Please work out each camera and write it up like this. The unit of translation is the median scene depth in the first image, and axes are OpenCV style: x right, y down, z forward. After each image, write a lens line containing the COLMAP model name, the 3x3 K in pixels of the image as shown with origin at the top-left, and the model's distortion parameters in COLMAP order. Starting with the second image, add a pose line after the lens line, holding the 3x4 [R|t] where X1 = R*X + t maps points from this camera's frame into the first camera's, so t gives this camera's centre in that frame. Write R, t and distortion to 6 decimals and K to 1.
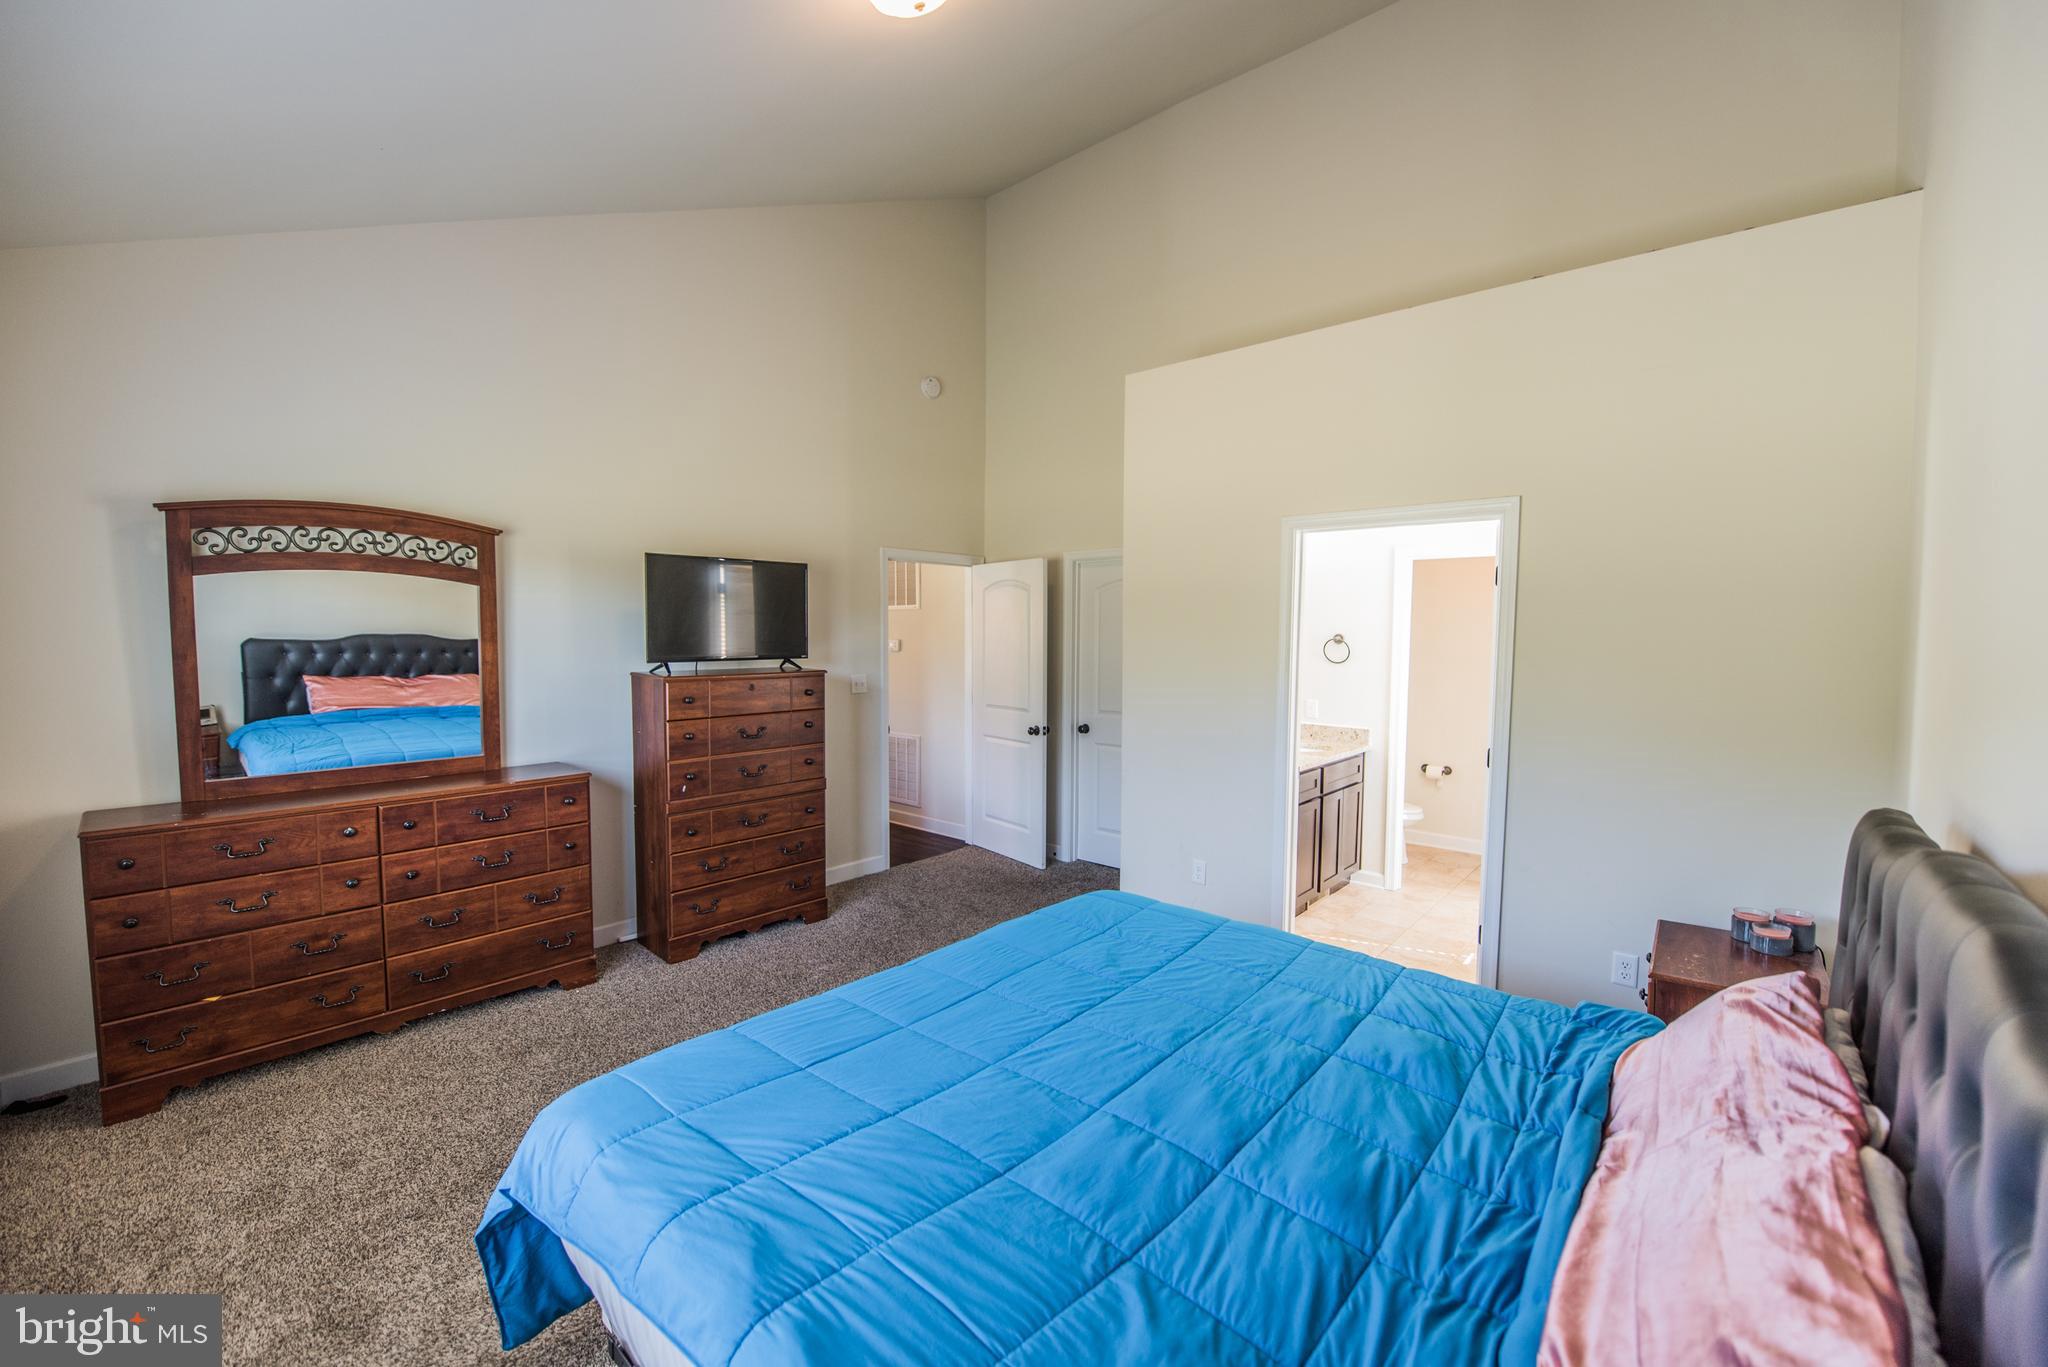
lens RADIAL K [[830.4, 0, 1023.7], [0, 830.4, 687.4], [0, 0, 1]] dist [-0.022500, -0.000524]
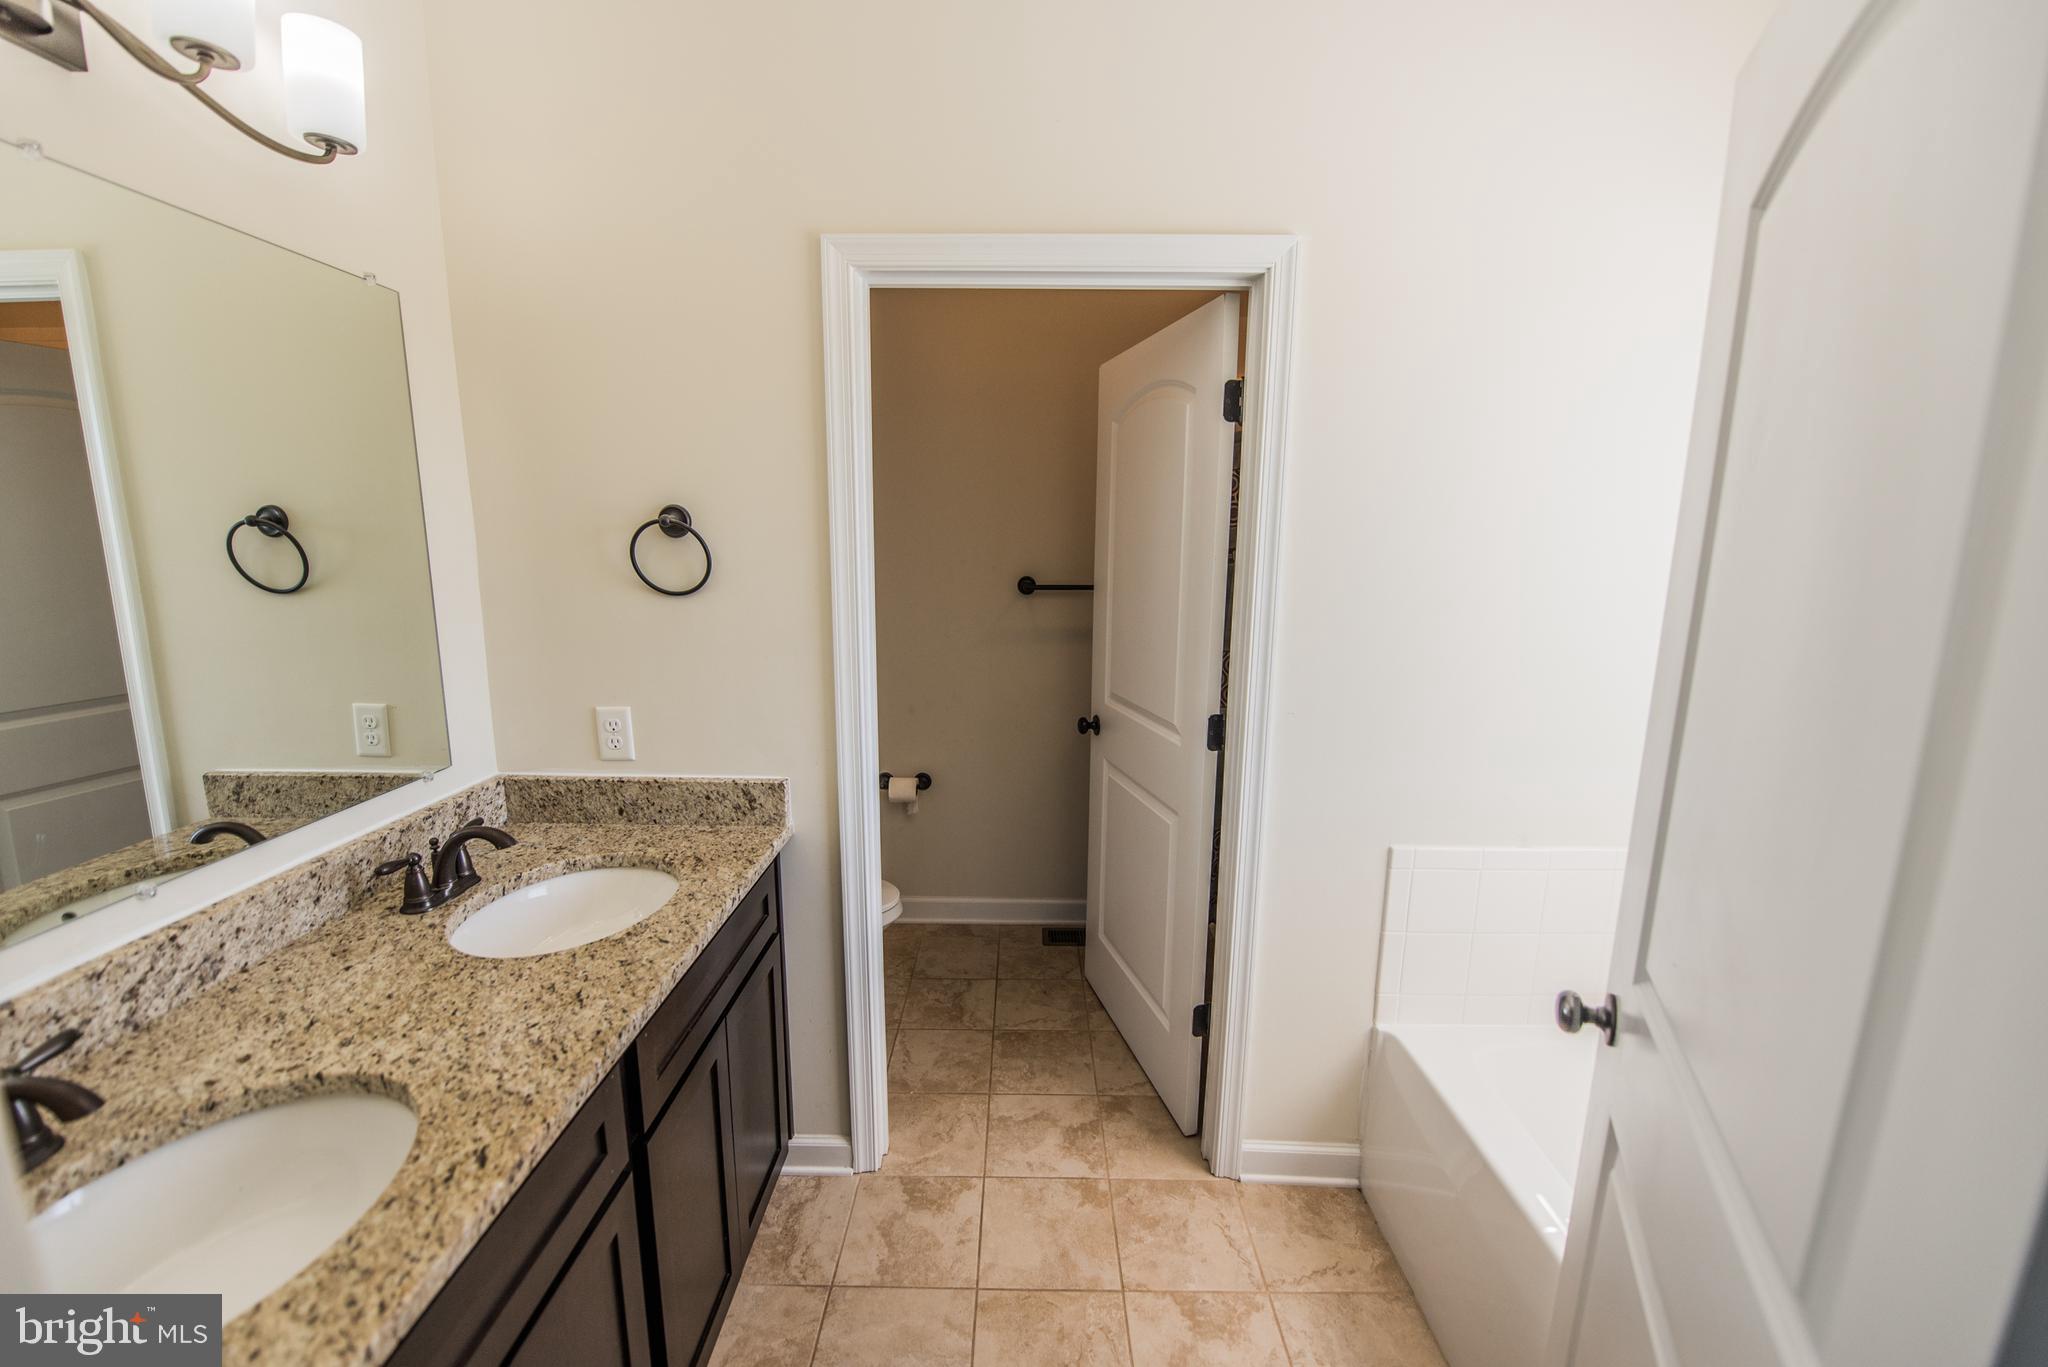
lens RADIAL K [[830.4, 0, 1021.8], [0, 830.4, 687.5], [0, 0, 1]] dist [-0.022500, -0.000524]
pose [[0.764011, -0.112771, 0.635272, 0.271396], [0.032855, 0.990129, 0.136251, -0.033624], [-0.644366, -0.083226, 0.760175, 0.660239]]
